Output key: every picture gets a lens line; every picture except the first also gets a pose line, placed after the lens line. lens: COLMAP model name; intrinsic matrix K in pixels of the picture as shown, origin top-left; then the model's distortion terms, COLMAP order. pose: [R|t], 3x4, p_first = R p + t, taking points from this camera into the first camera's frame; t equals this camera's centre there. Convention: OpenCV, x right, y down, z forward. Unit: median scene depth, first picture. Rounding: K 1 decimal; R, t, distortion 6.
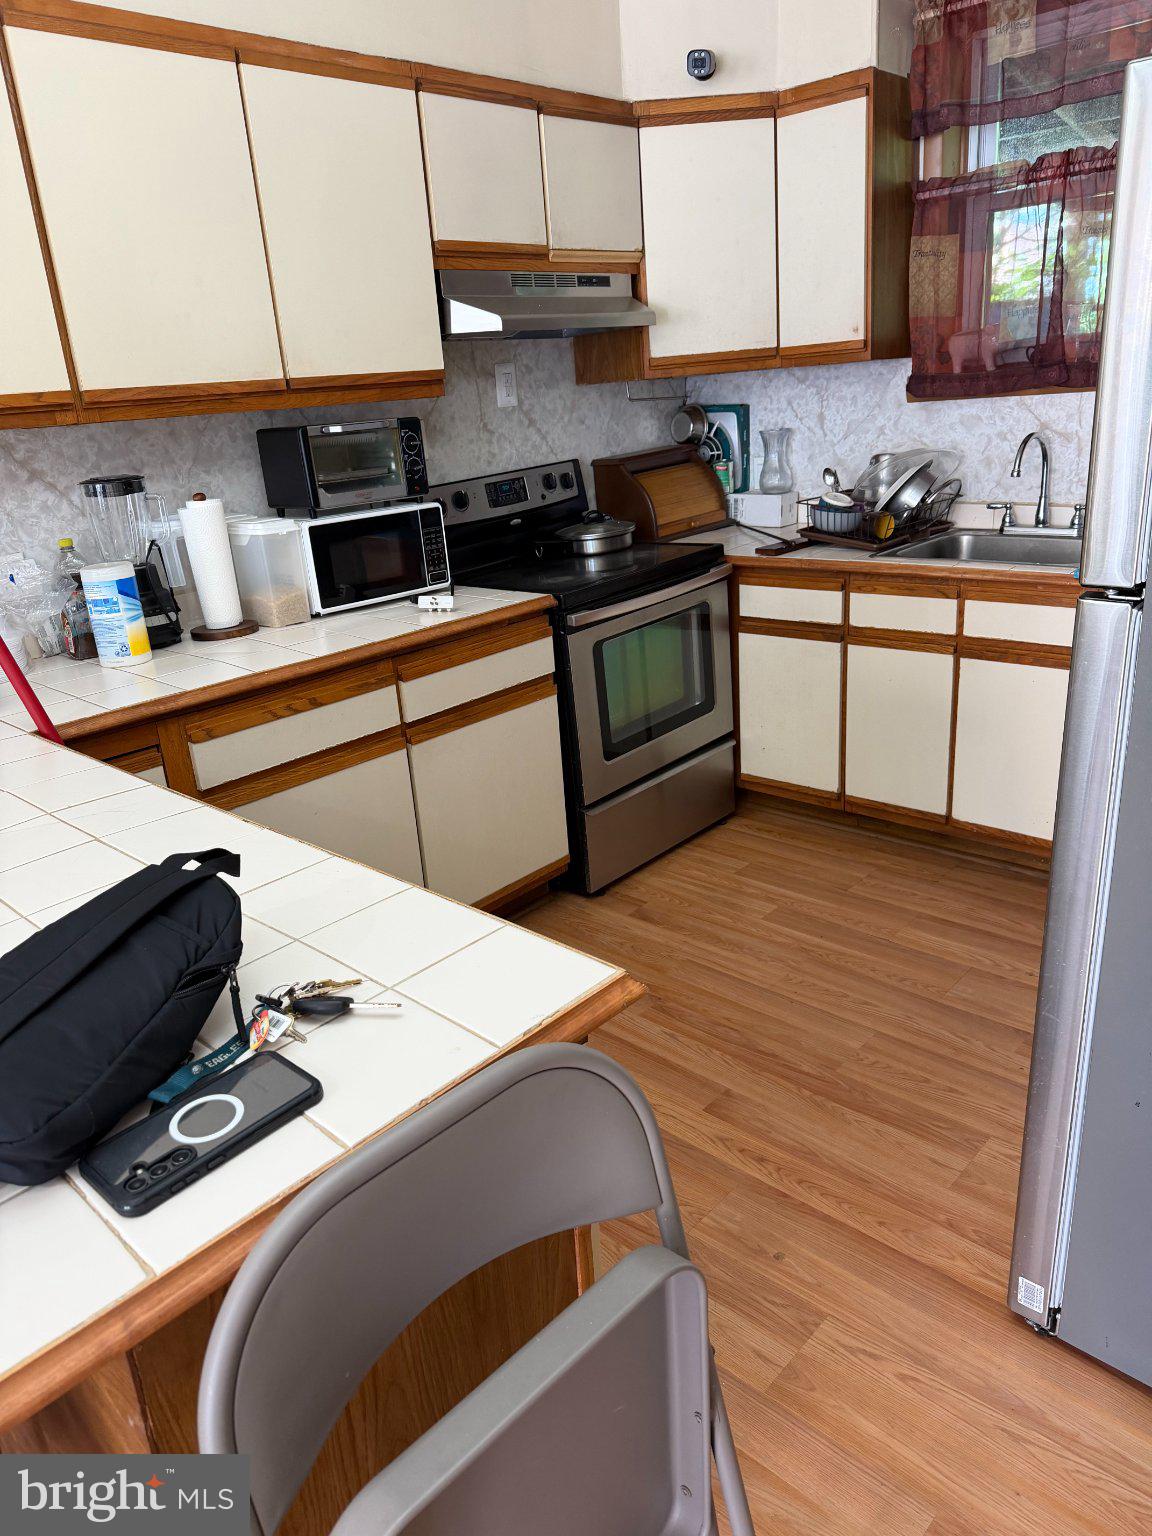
lens RADIAL K [[1102.5, 0, 575.8], [0, 1102.5, 785.0], [0, 0, 1]] dist [0.009027, -0.019157]
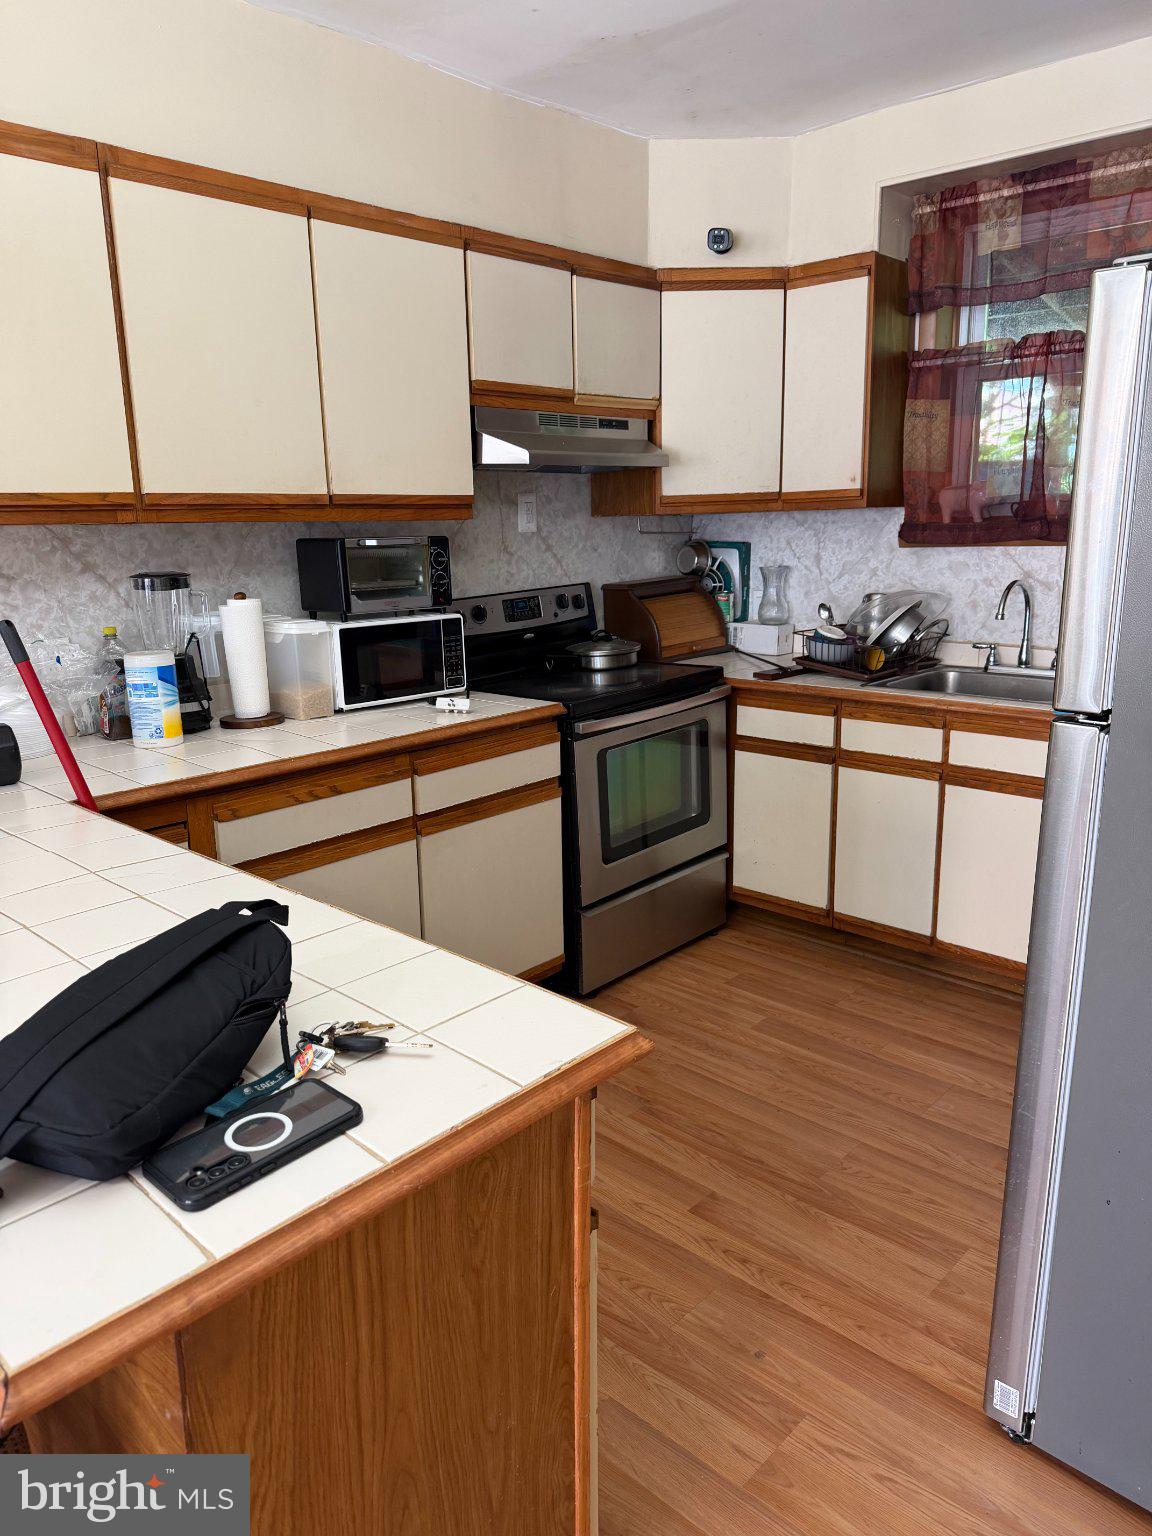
lens RADIAL K [[1098.6, 0, 571.9], [0, 1098.6, 776.6], [0, 0, 1]] dist [0.061720, -0.102218]
pose [[0.998598, 0.052591, 0.006087, -0.014296], [-0.051521, 0.991809, -0.116880, 0.019265], [-0.012184, 0.116403, 0.993127, -0.043971]]
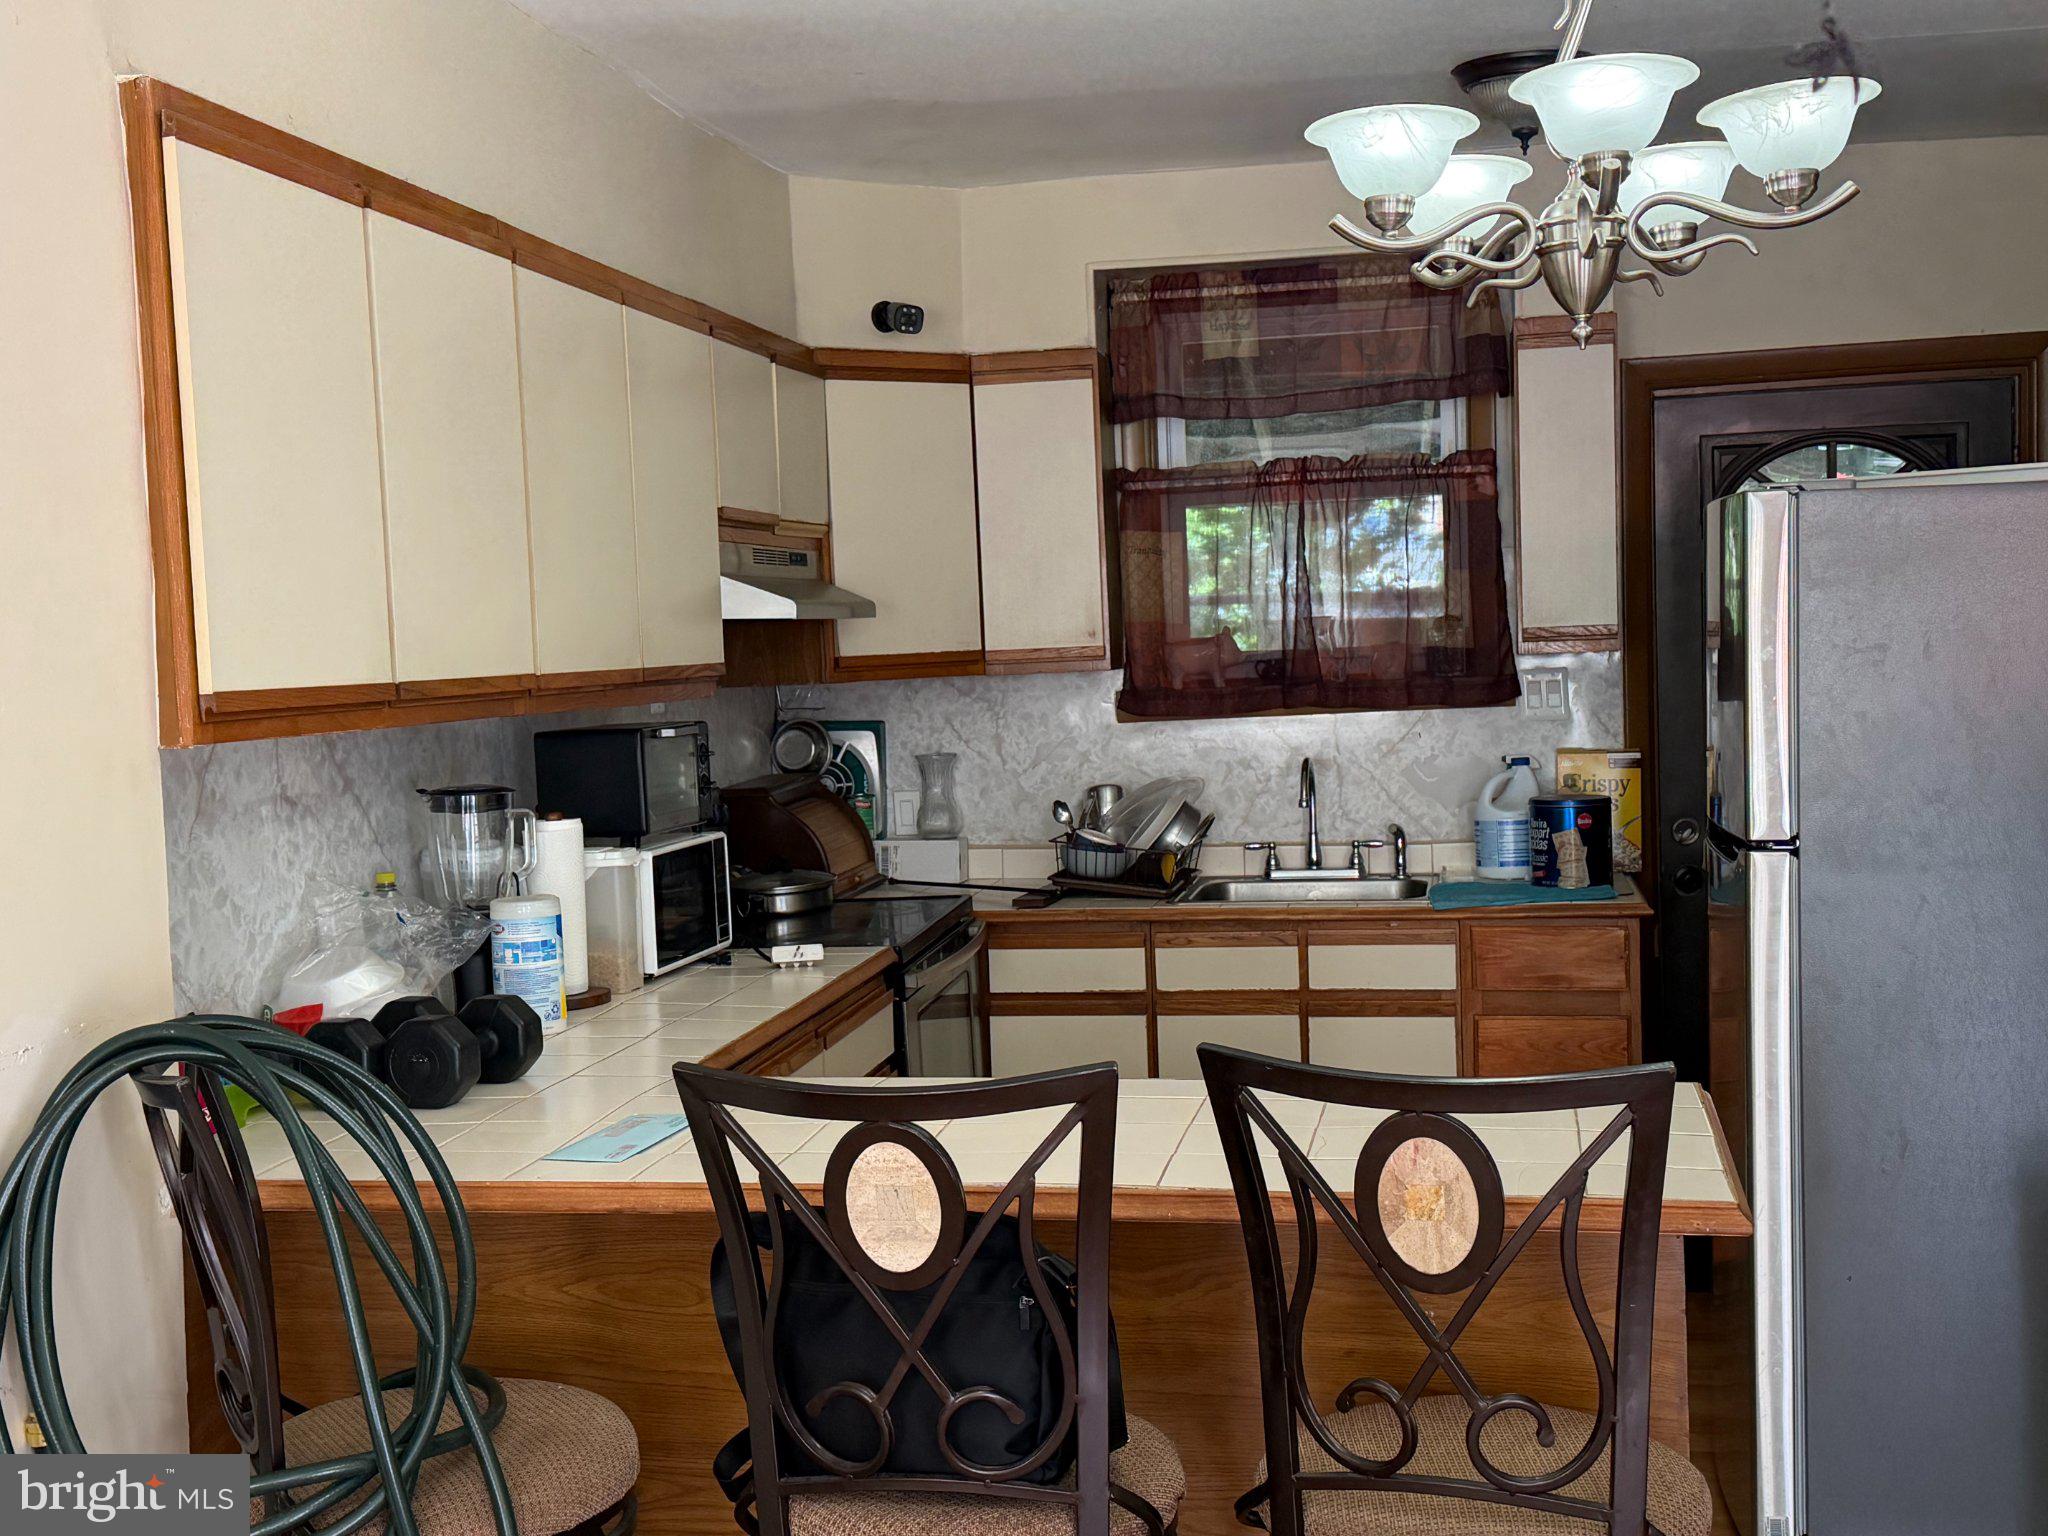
lens RADIAL K [[2489.3, 0, 1020.1], [0, 2489.3, 777.3], [0, 0, 1]] dist [0.137471, 0.033728]
pose [[0.841965, 0.011170, 0.539416, -0.859752], [0.159672, 0.949841, -0.268898, 0.185226], [-0.515363, 0.312532, 0.797950, -0.433020]]
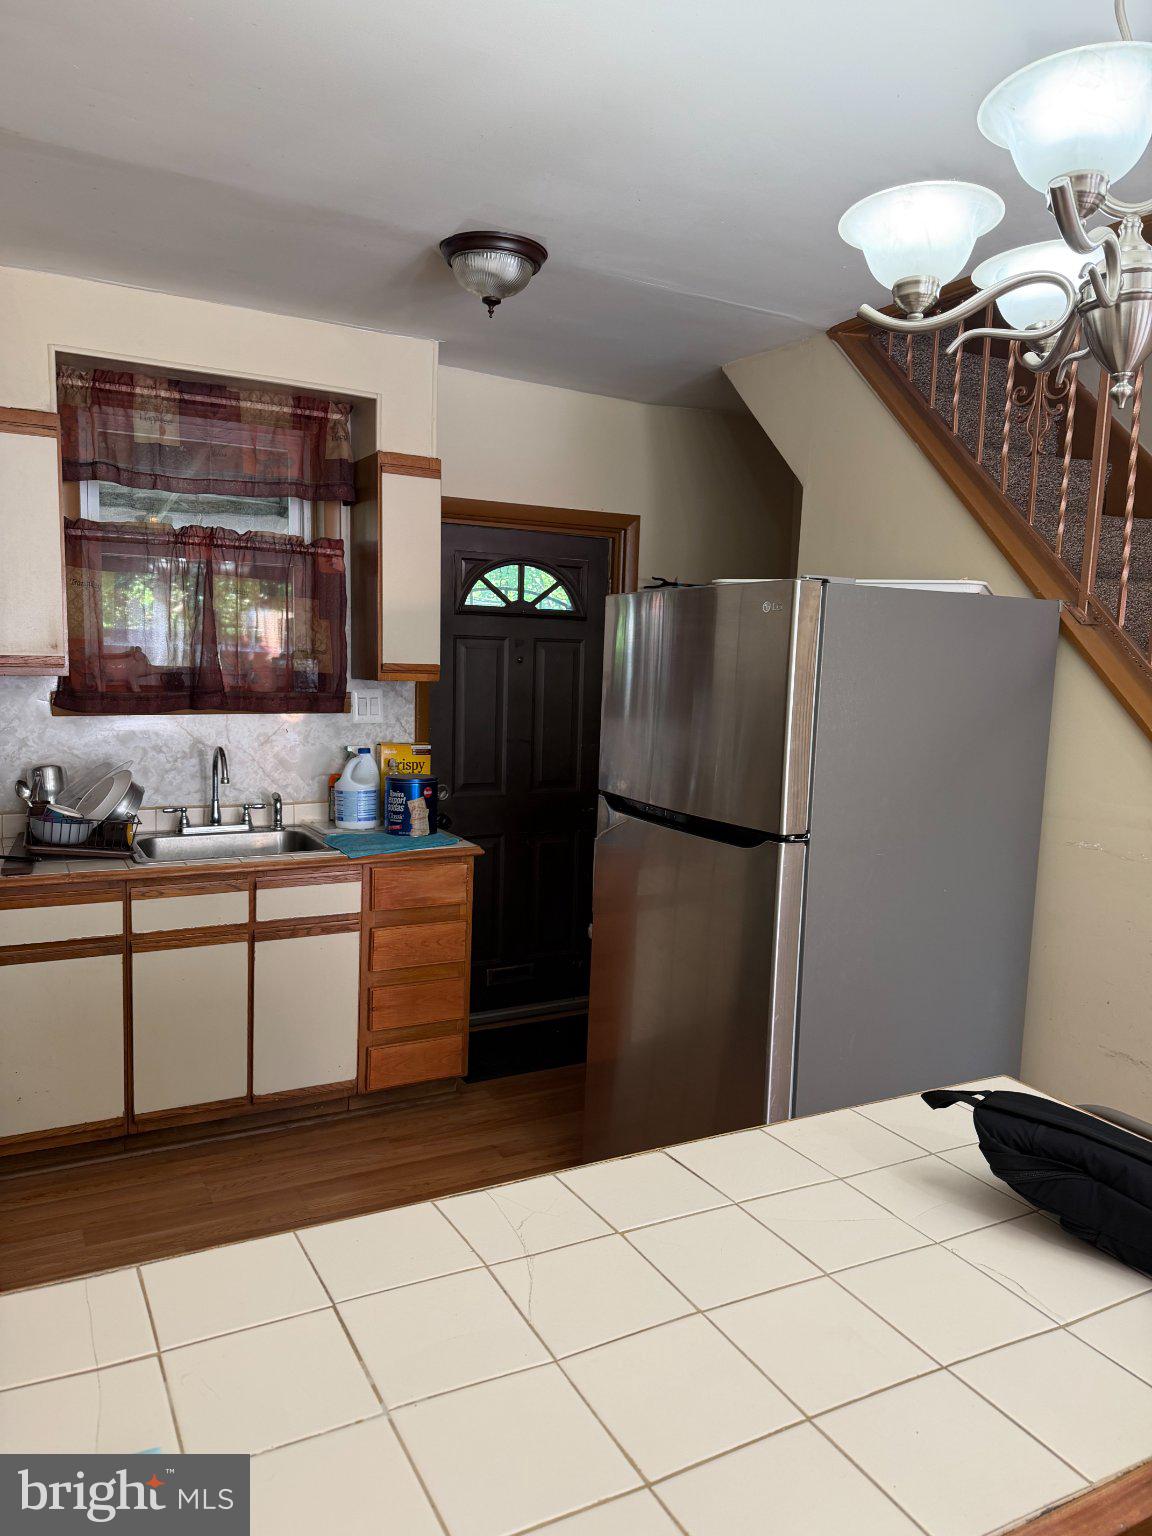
lens RADIAL K [[1070.1, 0, 576.0], [0, 1070.1, 768.0], [0, 0, 1]] dist [0.121524, -0.228027]
pose [[0.308900, -0.012139, 0.951017, -0.596466], [0.278391, 0.957279, -0.078205, -0.112515], [-0.909439, 0.288912, 0.299083, 0.350946]]
